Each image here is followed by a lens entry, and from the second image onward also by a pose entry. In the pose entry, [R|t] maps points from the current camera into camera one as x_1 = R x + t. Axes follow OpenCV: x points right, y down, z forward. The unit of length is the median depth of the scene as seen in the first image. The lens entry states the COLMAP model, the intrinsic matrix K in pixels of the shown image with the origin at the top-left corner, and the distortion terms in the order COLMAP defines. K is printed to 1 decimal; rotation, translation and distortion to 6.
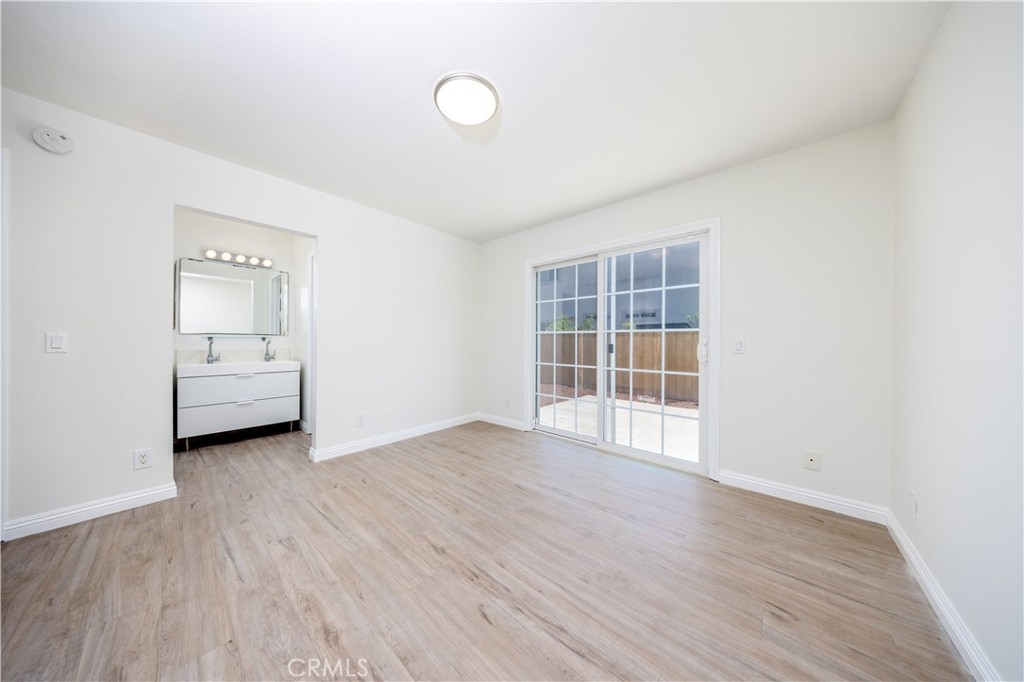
lens RADIAL K [[303.2, 0, 502.4], [0, 303.2, 339.4], [0, 0, 1]] dist [0.005421, -0.000249]
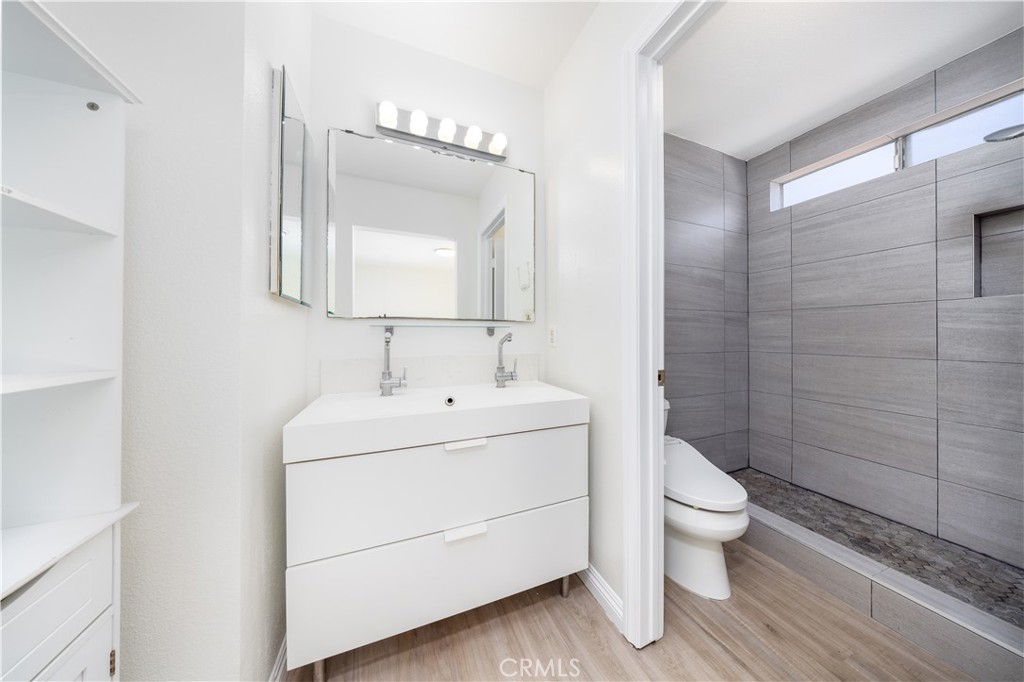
lens RADIAL K [[303.2, 0, 515.3], [0, 303.2, 336.0], [0, 0, 1]] dist [0.005421, -0.000249]
pose [[0.908849, -0.000290, -0.417125, -0.601686], [0.000746, 0.999999, 0.000930, 0.005352], [0.417124, -0.001156, 0.908849, 0.662989]]
